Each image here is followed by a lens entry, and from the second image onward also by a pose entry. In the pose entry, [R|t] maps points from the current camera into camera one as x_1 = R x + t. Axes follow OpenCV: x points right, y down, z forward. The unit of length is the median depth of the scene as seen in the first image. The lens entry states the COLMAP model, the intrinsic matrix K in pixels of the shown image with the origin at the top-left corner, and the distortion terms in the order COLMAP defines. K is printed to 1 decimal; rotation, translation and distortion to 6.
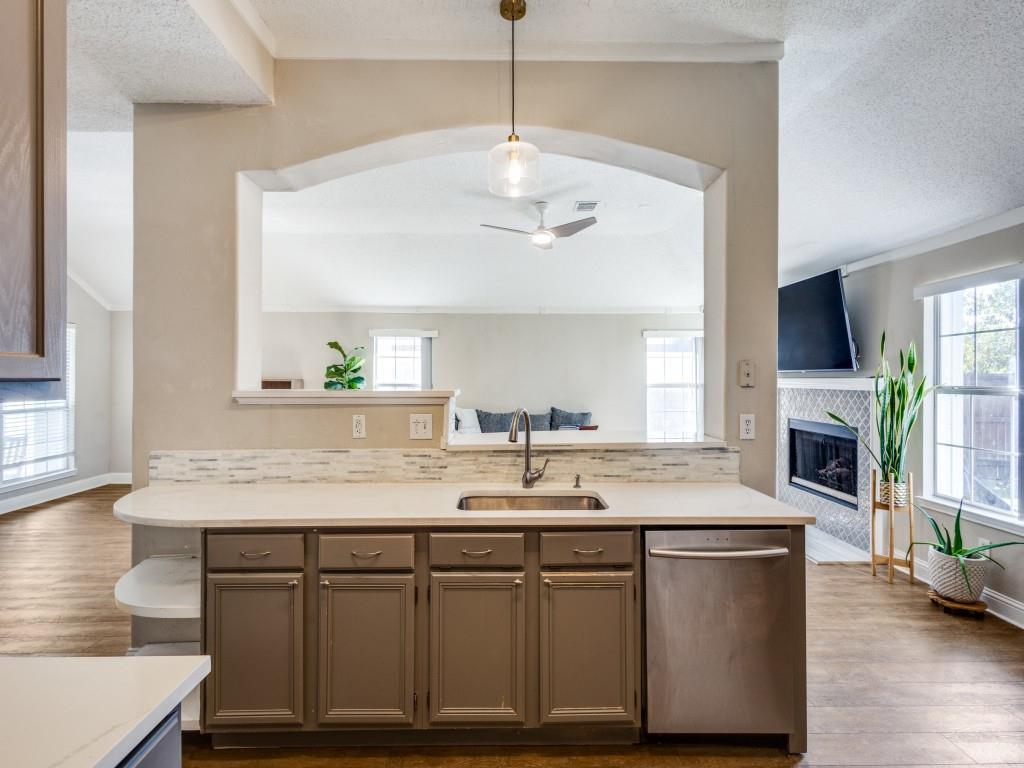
lens RADIAL K [[487.9, 0, 510.7], [0, 487.9, 381.0], [0, 0, 1]] dist [0.005476, -0.002563]
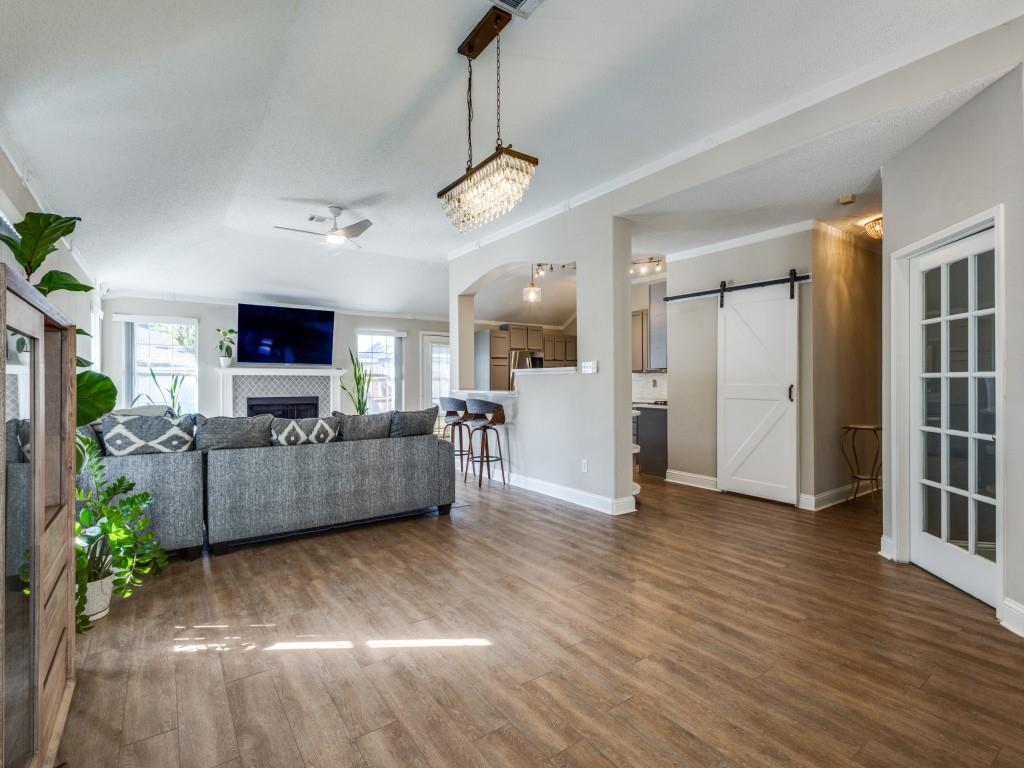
lens RADIAL K [[487.9, 0, 508.3], [0, 487.9, 383.9], [0, 0, 1]] dist [0.005476, -0.002563]
pose [[-0.563800, 0.000627, 0.825911, -2.097021], [0.007481, 0.999963, 0.004348, 0.080560], [-0.825878, 0.008630, -0.563783, 2.505433]]
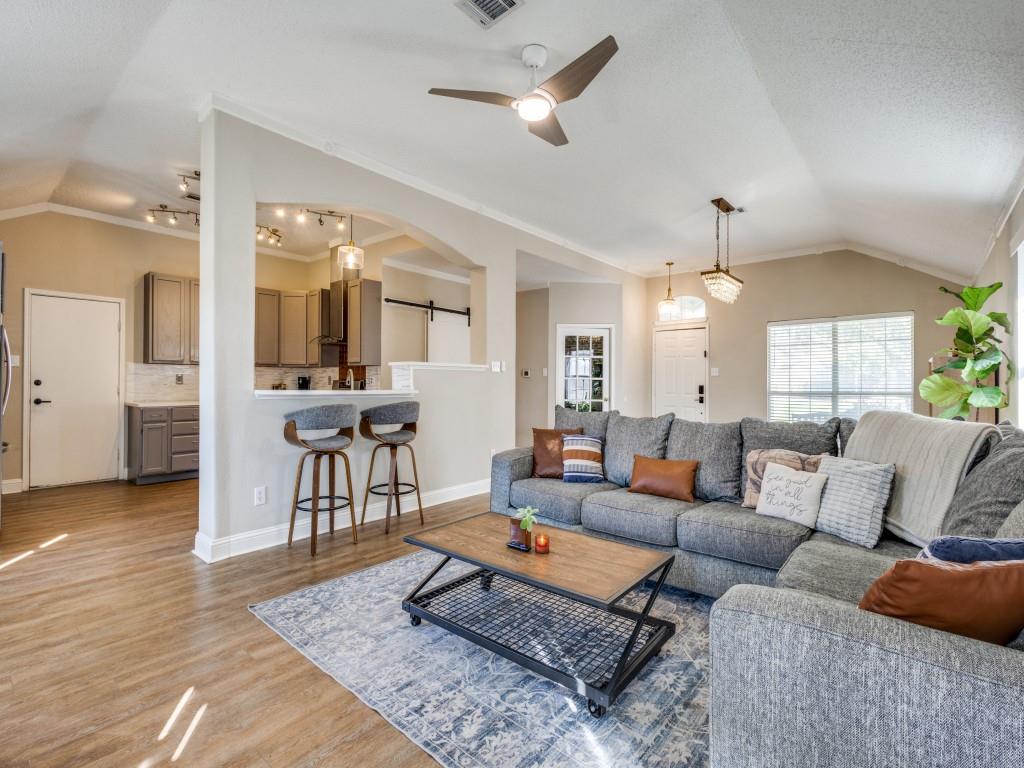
lens RADIAL K [[487.9, 0, 514.1], [0, 487.9, 377.3], [0, 0, 1]] dist [0.005476, -0.002563]
pose [[-0.657809, -0.010154, -0.753116, 1.017237], [-0.010907, 0.999933, -0.003955, 0.081780], [0.753106, 0.005613, -0.657876, 2.669148]]
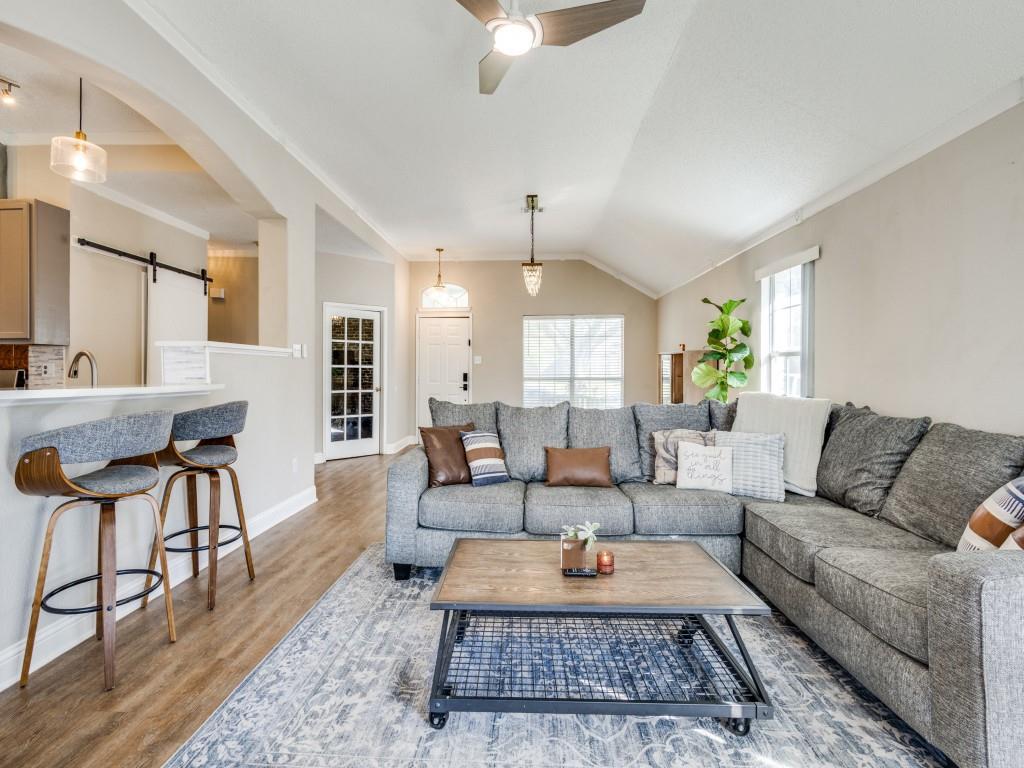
lens RADIAL K [[487.9, 0, 512.0], [0, 487.9, 371.5], [0, 0, 1]] dist [0.005476, -0.002563]
pose [[-0.054241, 0.002821, -0.998524, 1.072120], [-0.008658, 0.999957, 0.003295, 0.085207], [0.998490, 0.008824, -0.054214, 1.975062]]
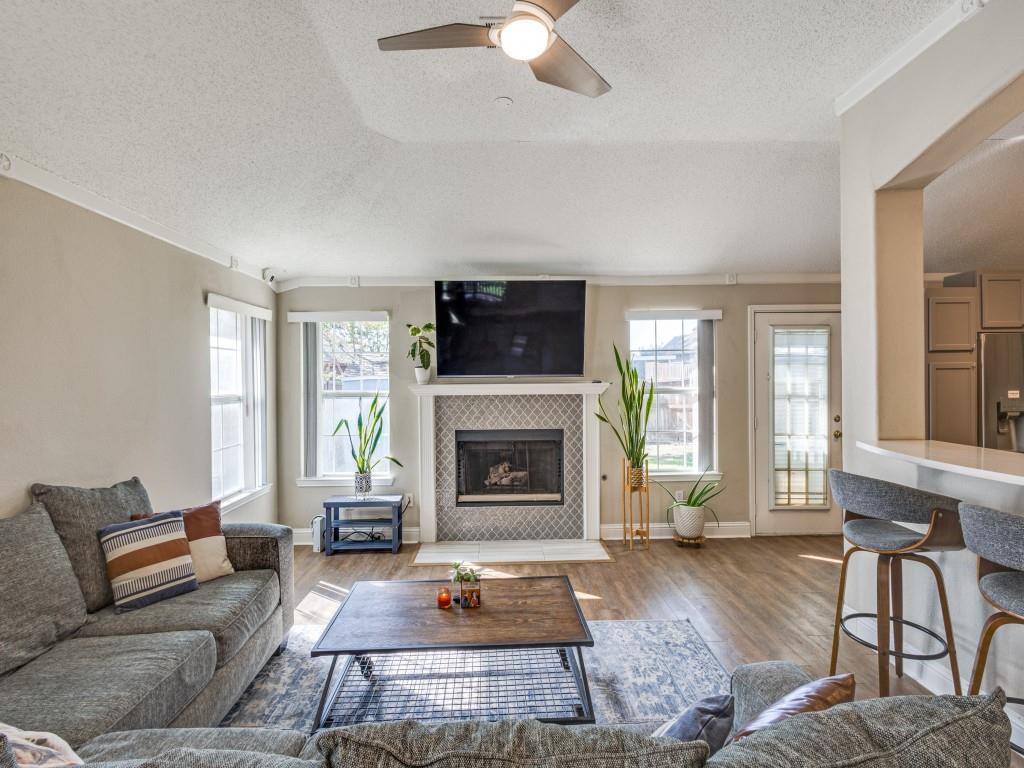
lens RADIAL K [[492.1, 0, 507.9], [0, 492.1, 380.4], [0, 0, 1]] dist [0.002515, -0.000217]
pose [[-0.005030, -0.000070, 0.999987, -0.652774], [0.014636, 0.999893, 0.000144, -0.023419], [-0.999880, 0.014636, -0.005028, 1.951953]]
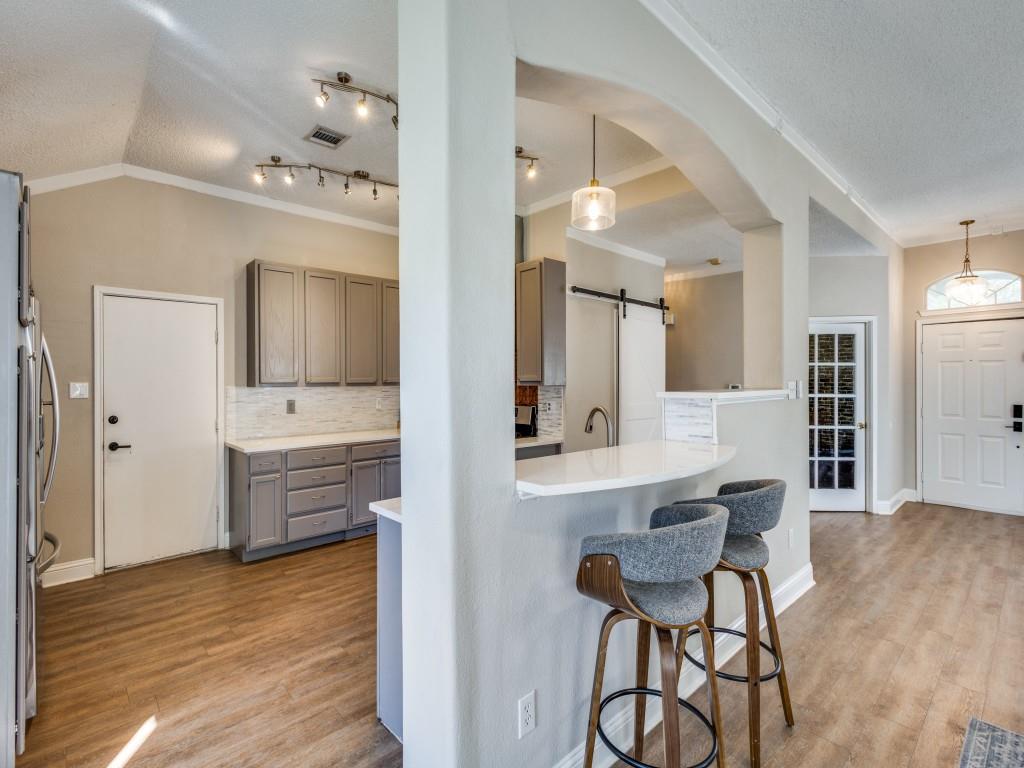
lens RADIAL K [[487.9, 0, 505.7], [0, 487.9, 374.9], [0, 0, 1]] dist [0.005476, -0.002563]
pose [[-0.748241, -0.001458, -0.663425, 0.867879], [0.000731, 0.999995, -0.003022, -0.016142], [0.663427, -0.002746, -0.748236, 1.597517]]
